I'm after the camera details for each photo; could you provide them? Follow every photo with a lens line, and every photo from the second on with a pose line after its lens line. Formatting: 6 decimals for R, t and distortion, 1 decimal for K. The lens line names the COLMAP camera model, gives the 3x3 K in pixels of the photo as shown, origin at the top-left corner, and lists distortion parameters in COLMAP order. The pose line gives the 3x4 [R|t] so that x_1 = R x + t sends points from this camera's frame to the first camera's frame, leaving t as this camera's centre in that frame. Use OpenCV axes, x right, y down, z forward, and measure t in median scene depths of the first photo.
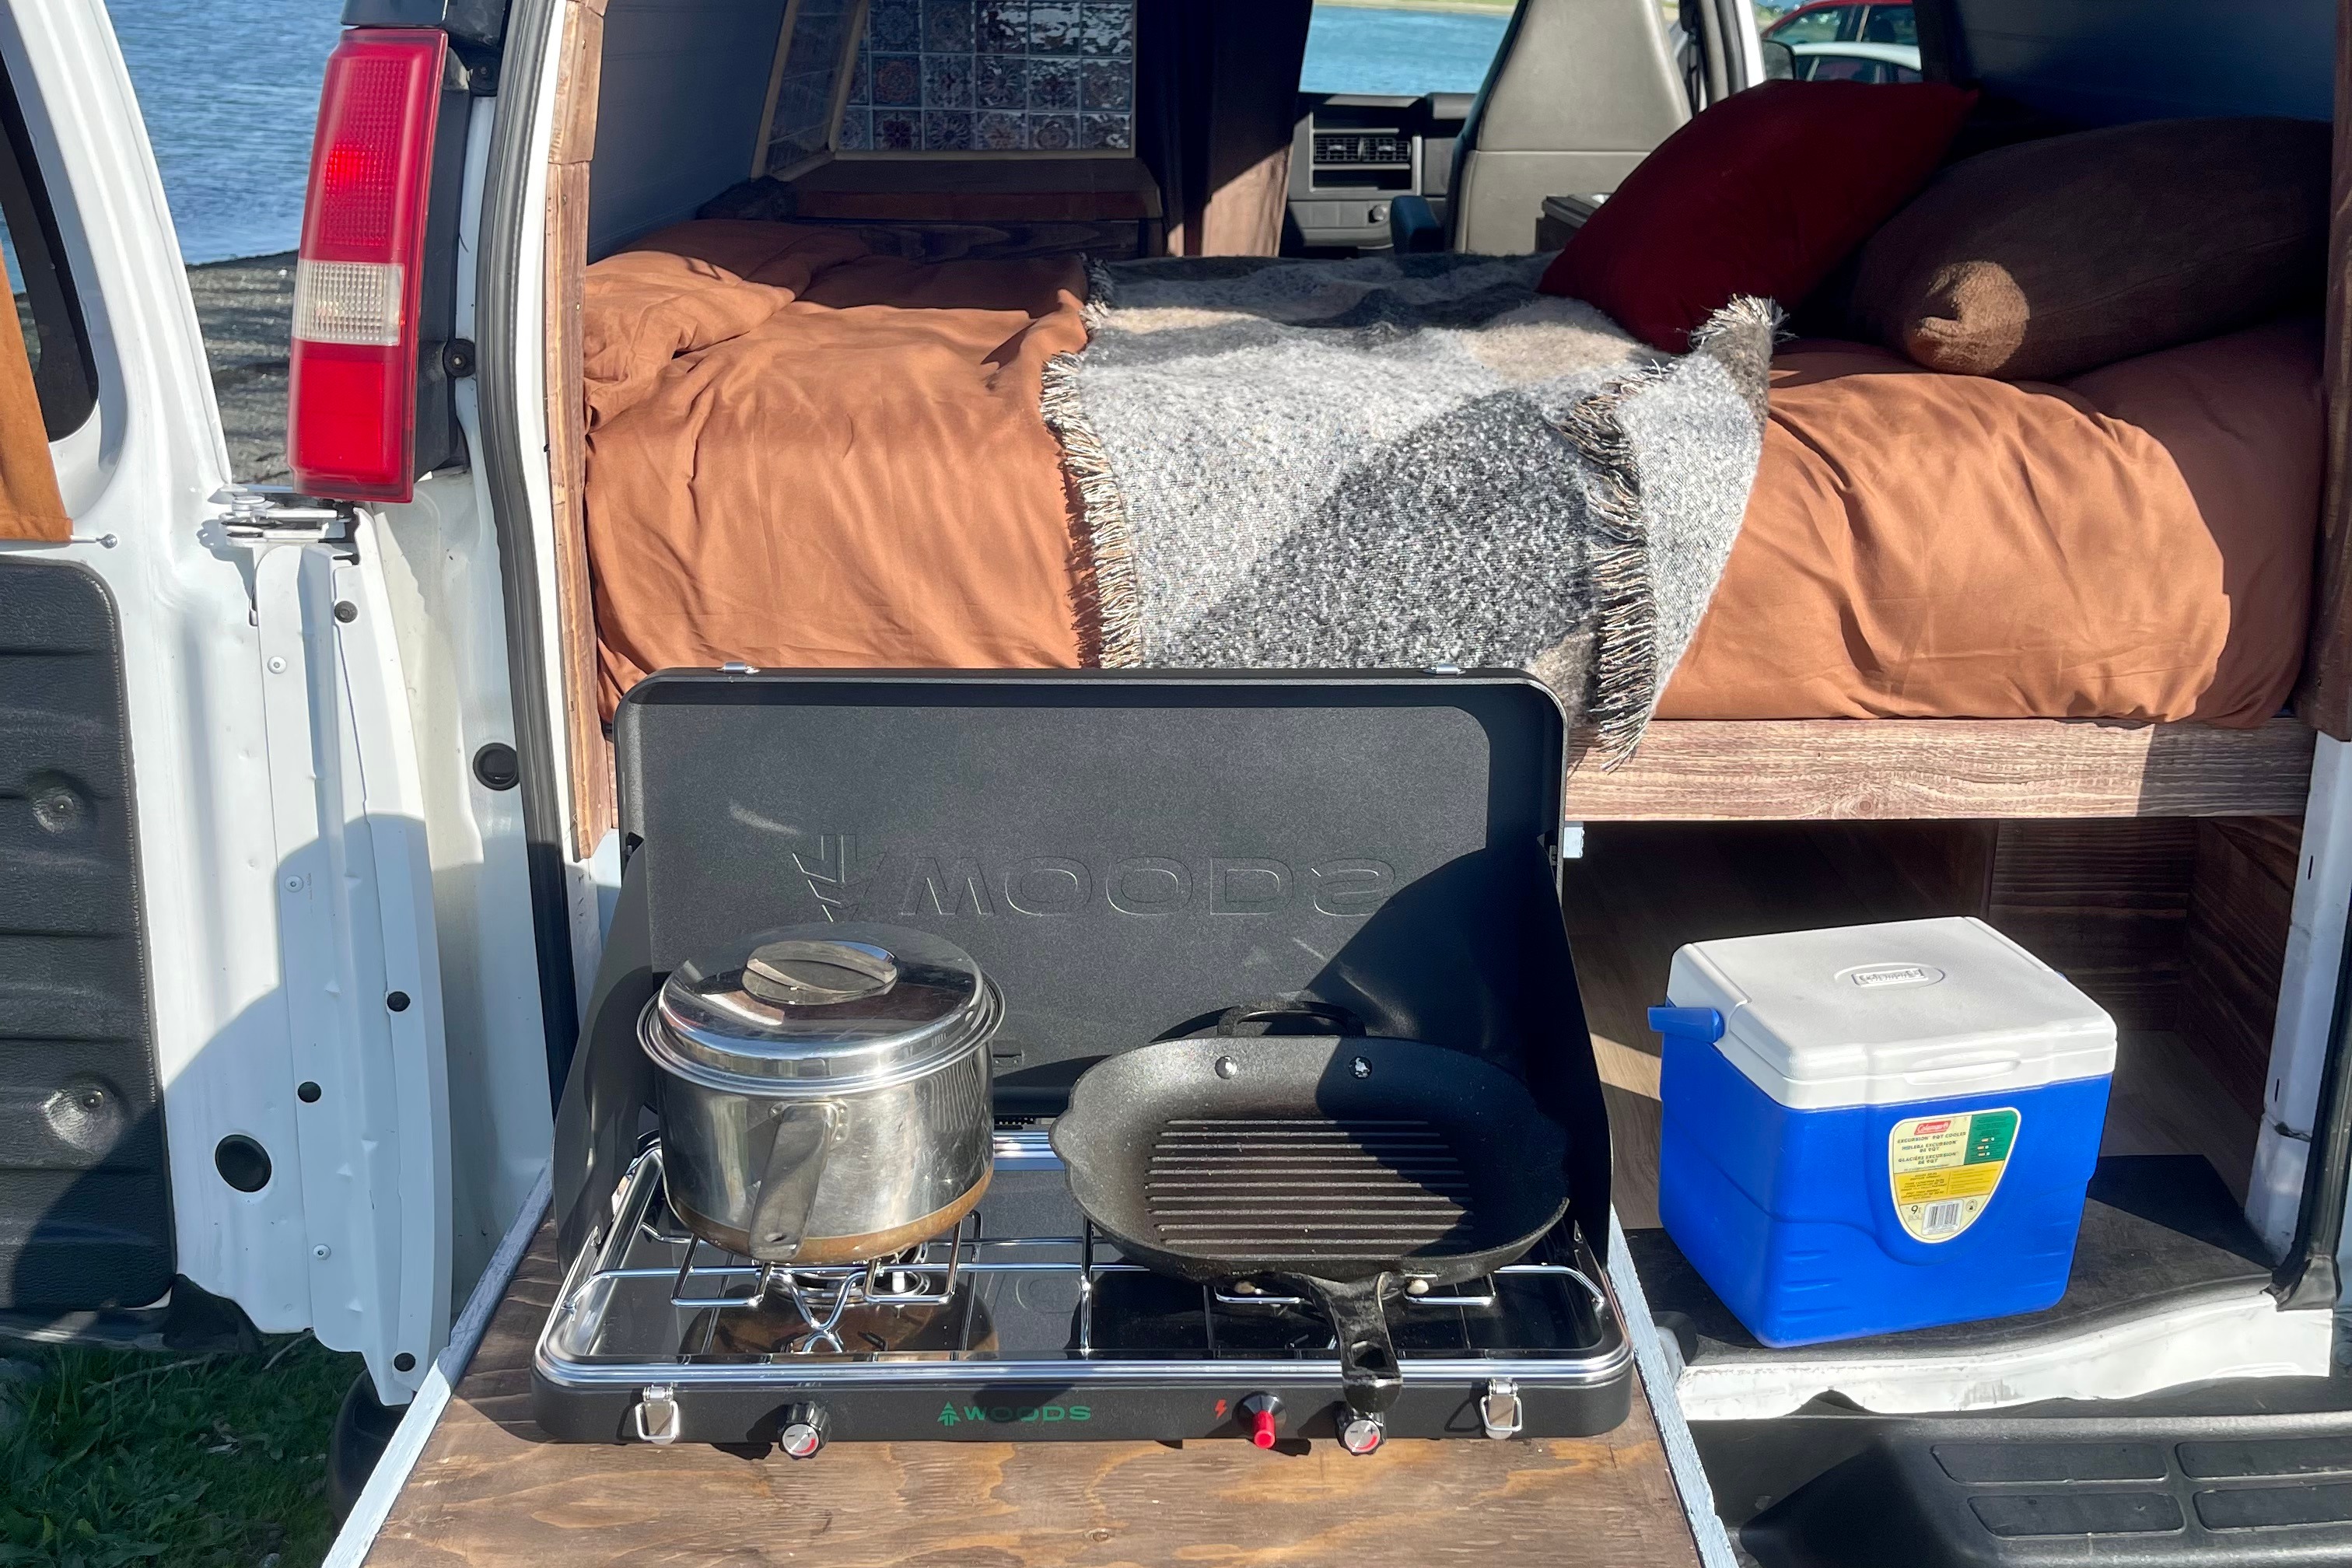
lens RADIAL K [[2698.7, 0, 1177.5], [0, 2698.7, 875.8], [0, 0, 1]] dist [-0.000113, 0.028500]
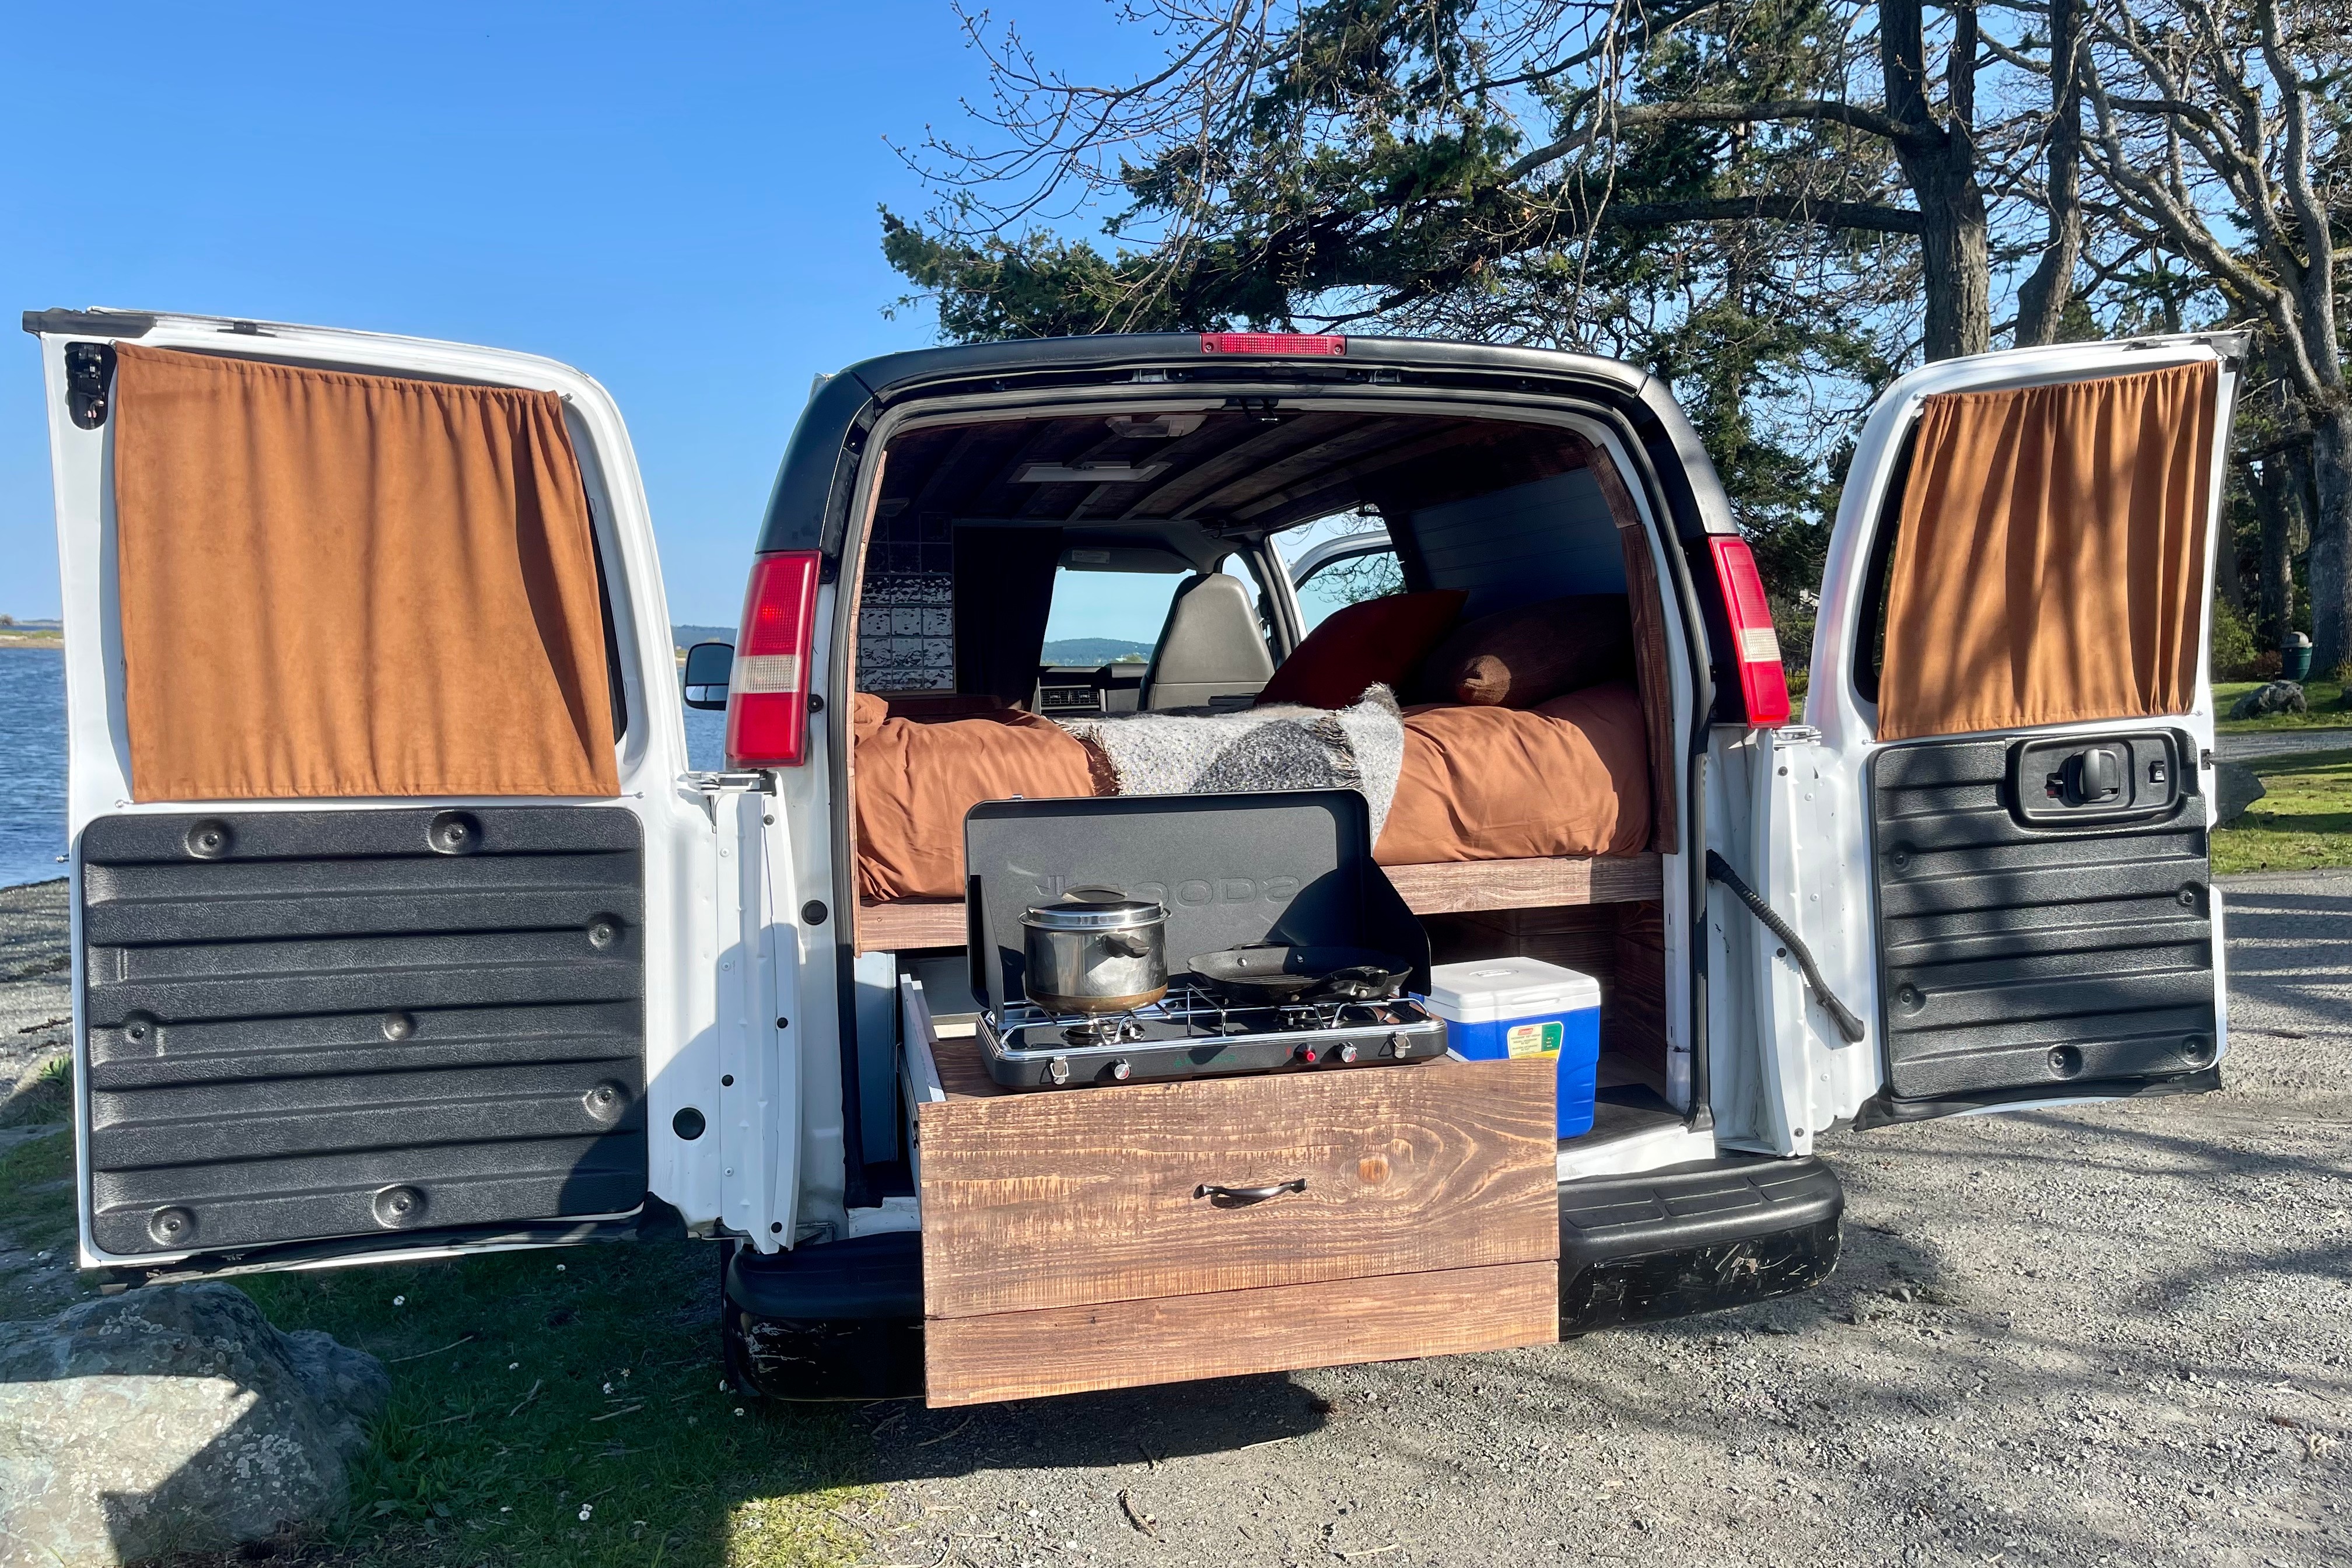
lens RADIAL K [[2698.7, 0, 1177.5], [0, 2698.7, 875.8], [0, 0, 1]] dist [-0.000113, 0.028500]
pose [[0.967440, -0.040509, 0.249837, -0.495695], [0.109633, 0.956768, -0.269398, 0.503310], [-0.228123, 0.288017, 0.930057, -0.918752]]
